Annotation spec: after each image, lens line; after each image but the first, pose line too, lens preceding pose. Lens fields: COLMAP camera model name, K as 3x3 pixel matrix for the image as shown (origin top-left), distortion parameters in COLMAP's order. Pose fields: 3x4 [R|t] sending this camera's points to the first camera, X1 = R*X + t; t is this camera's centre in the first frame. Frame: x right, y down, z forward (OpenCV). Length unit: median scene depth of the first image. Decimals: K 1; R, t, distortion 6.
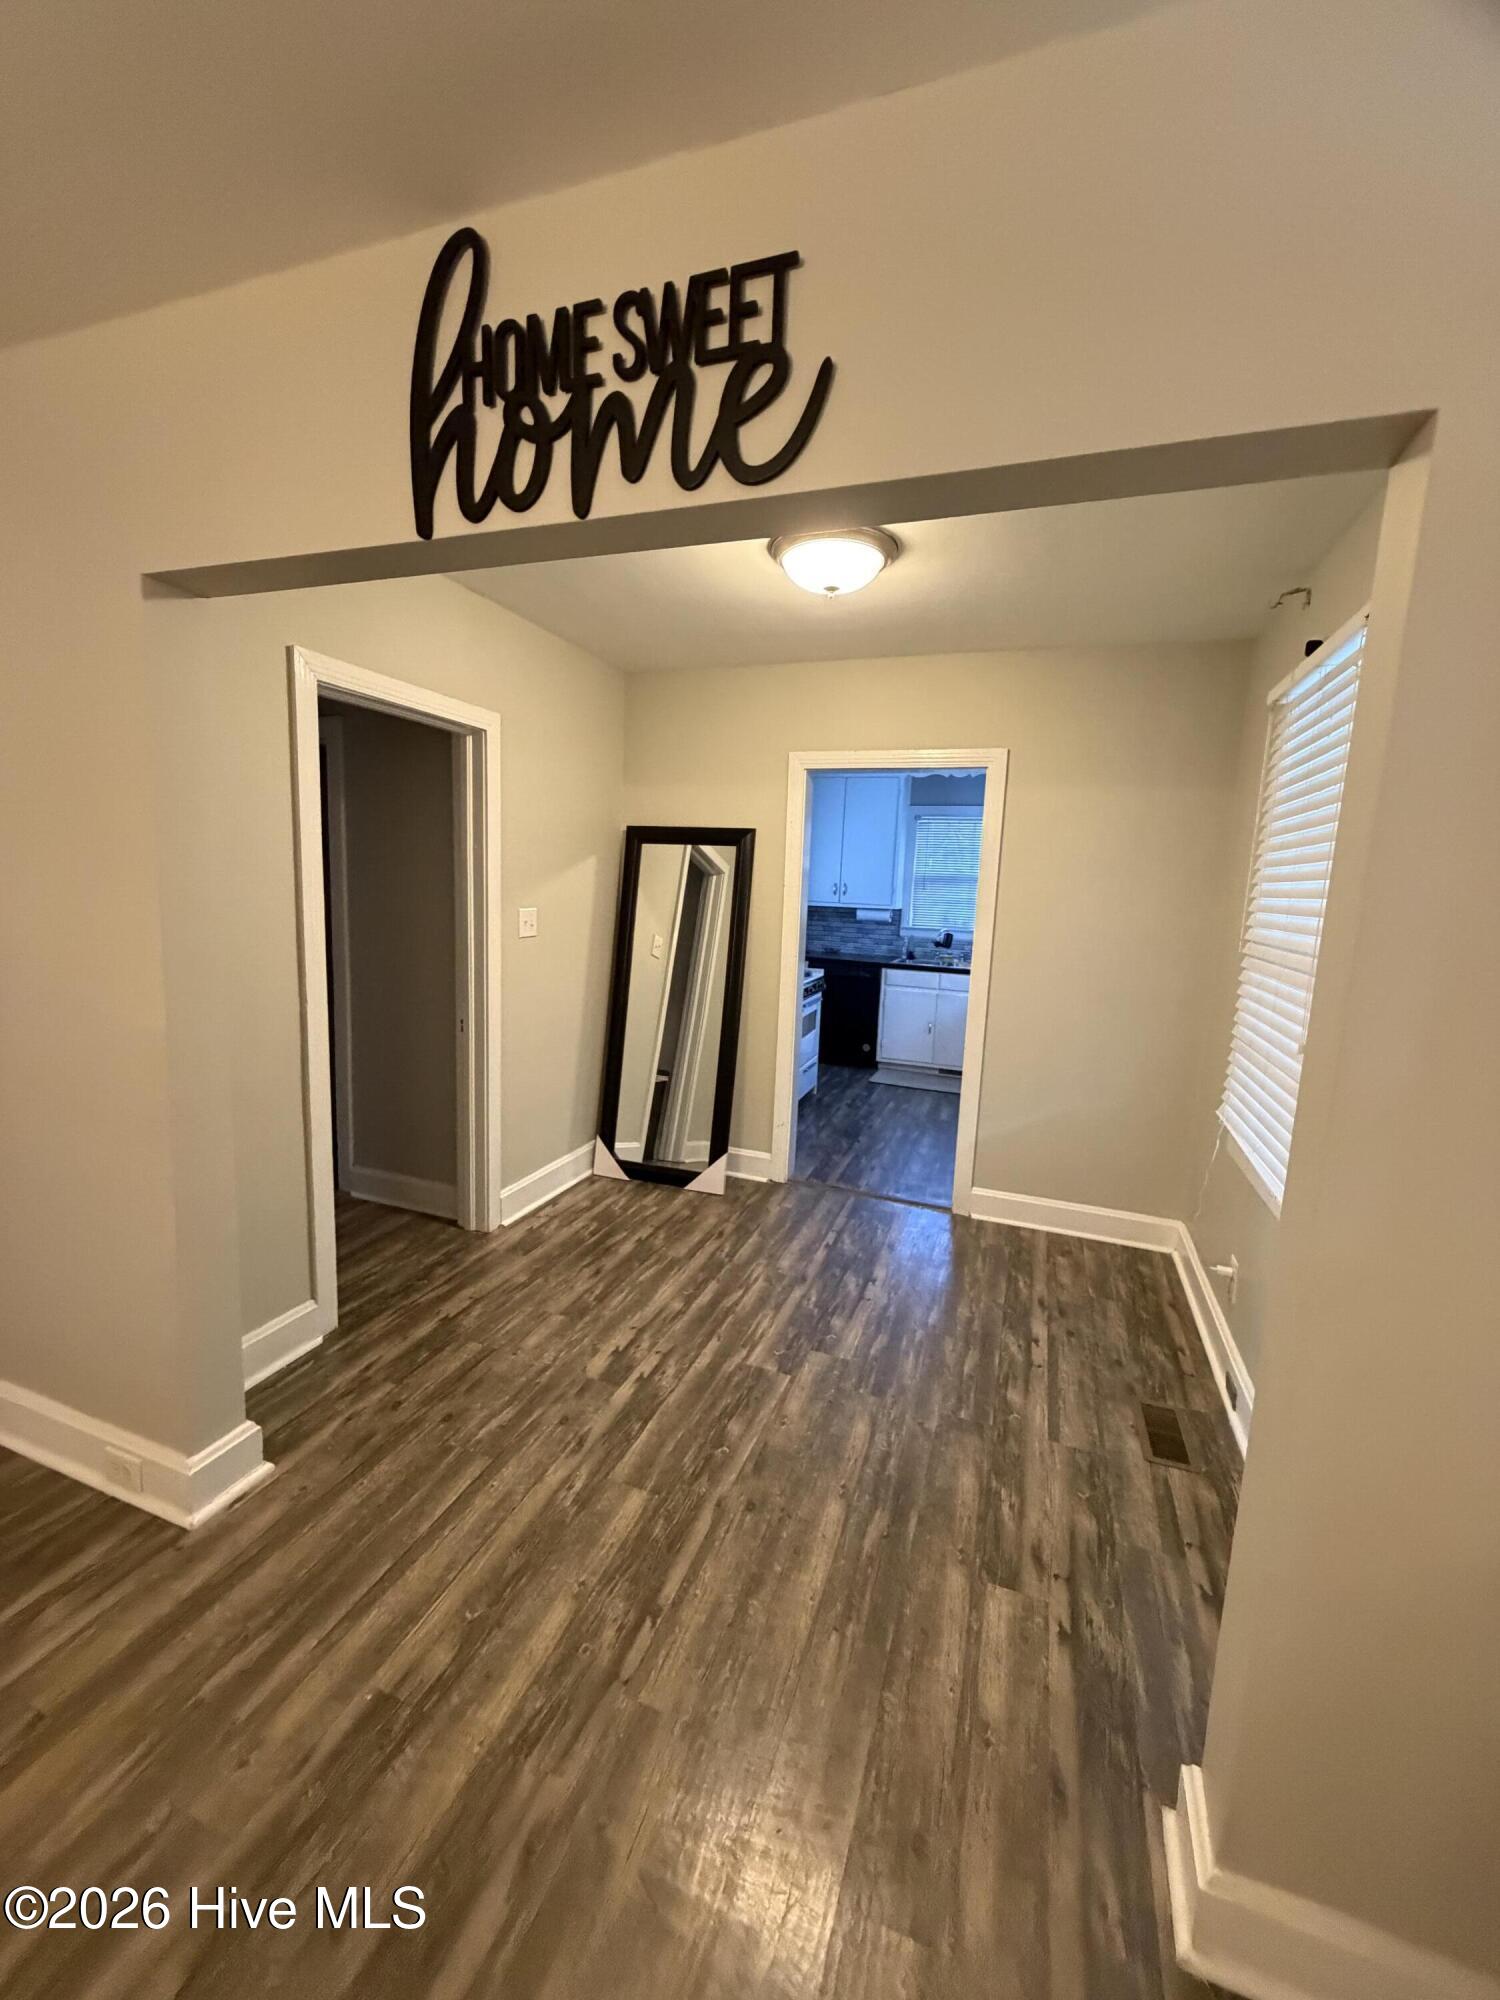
lens RADIAL K [[798.7, 0, 753.6], [0, 798.7, 997.7], [0, 0, 1]] dist [-0.000676, 0.000369]
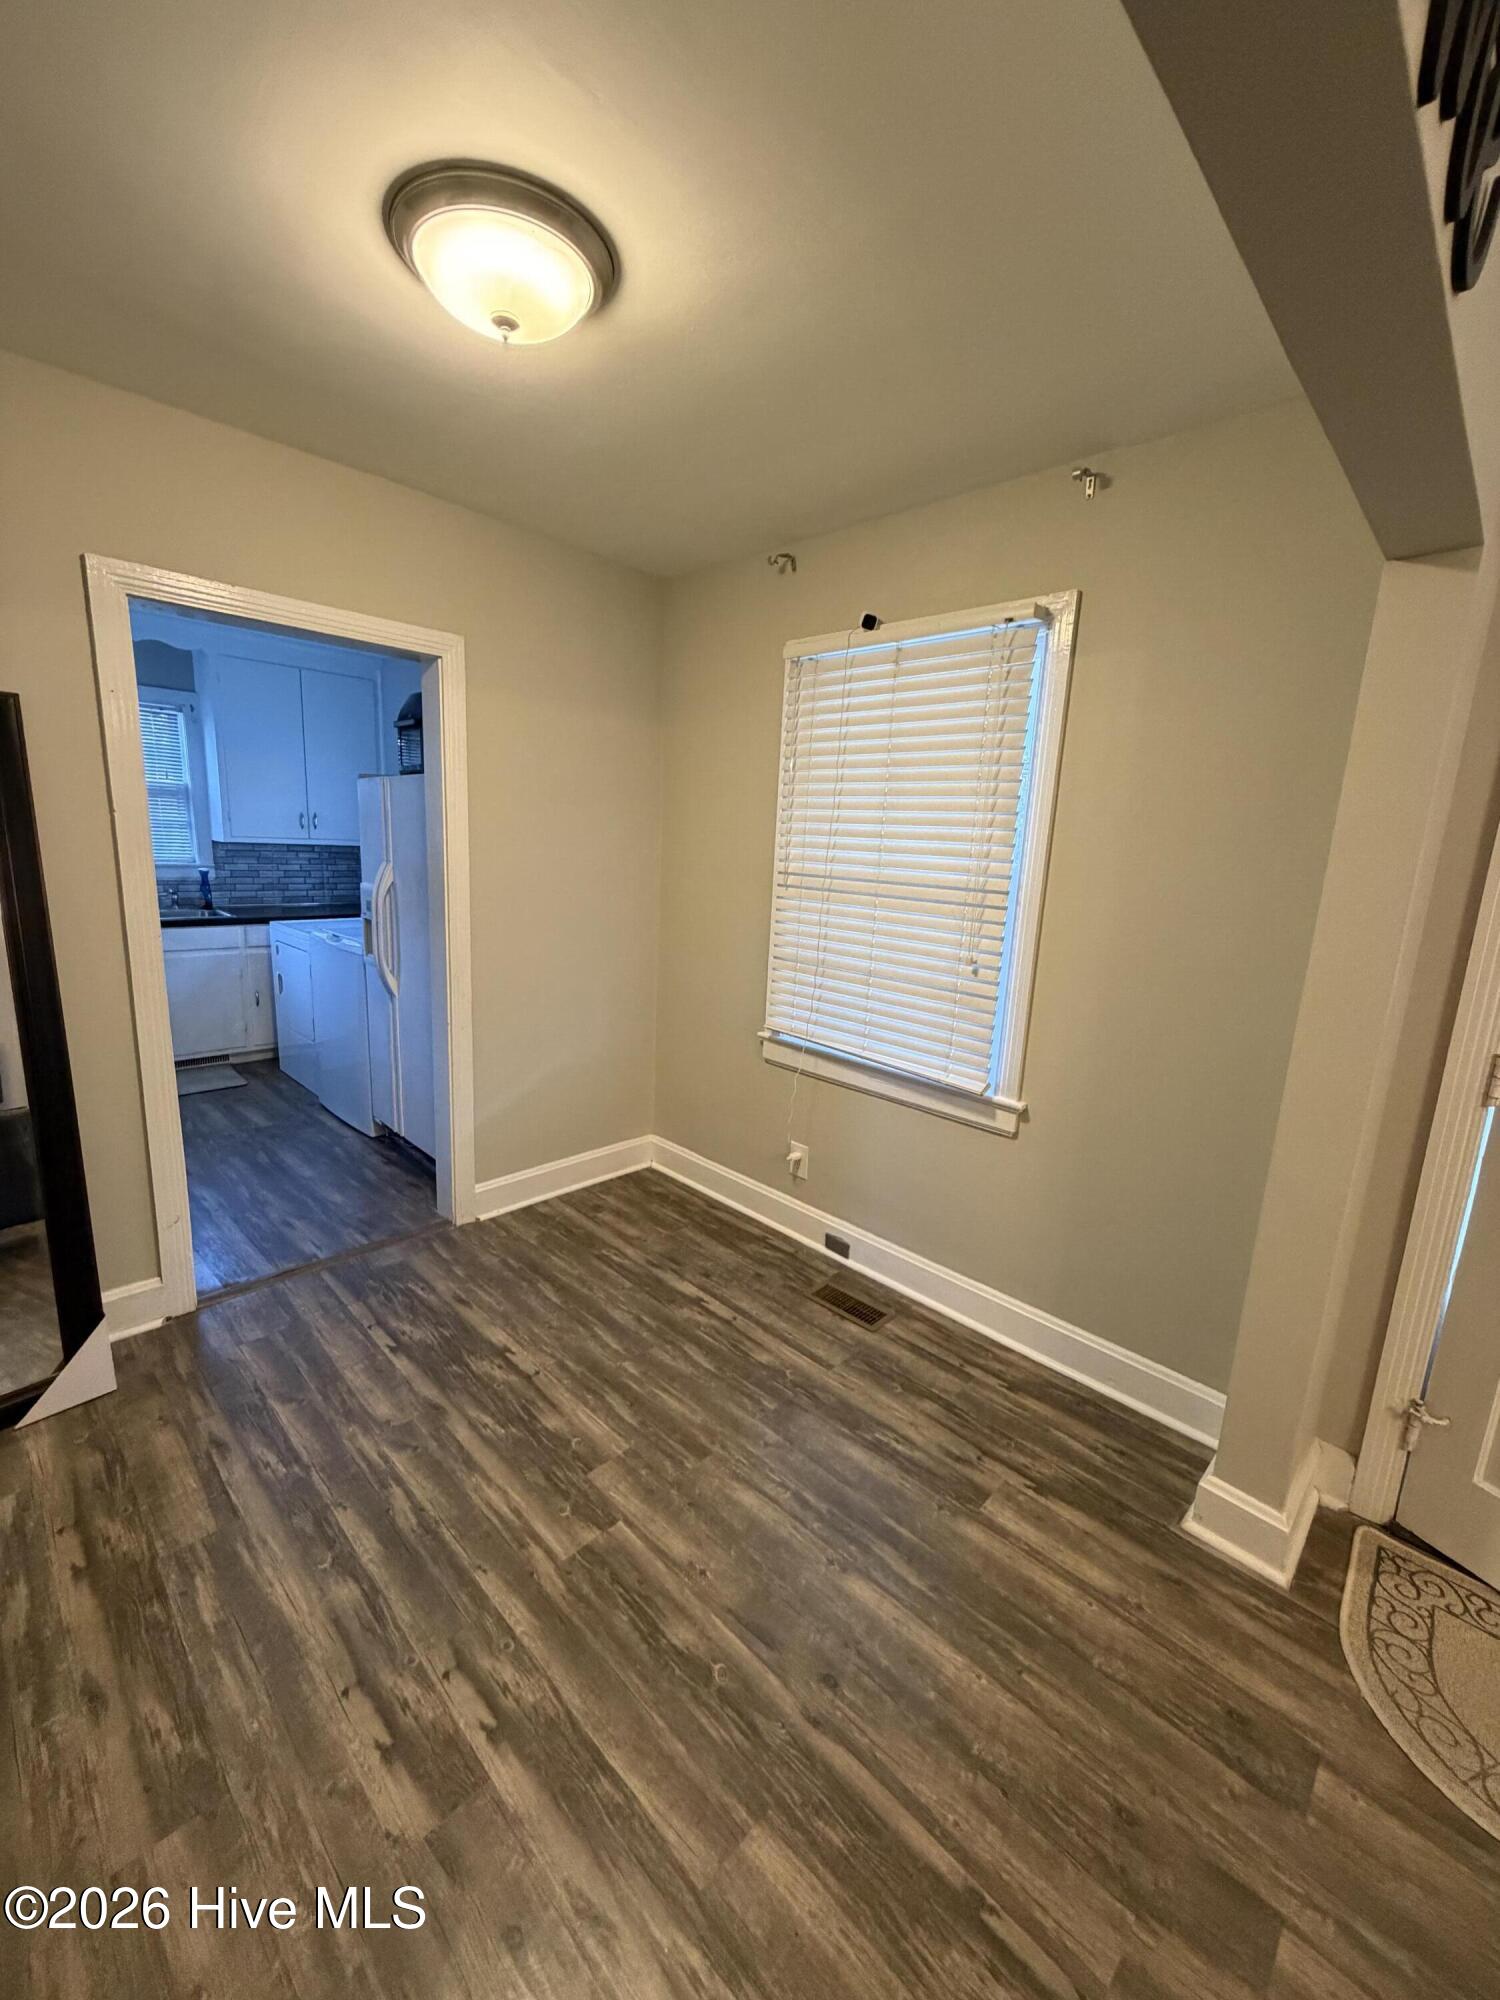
lens RADIAL K [[798.7, 0, 753.6], [0, 798.7, 997.7], [0, 0, 1]] dist [-0.000676, 0.000369]
pose [[0.412016, -0.200404, 0.888865, -0.424658], [0.100760, 0.979551, 0.174145, -0.093839], [-0.905588, 0.017812, 0.423784, 0.550522]]
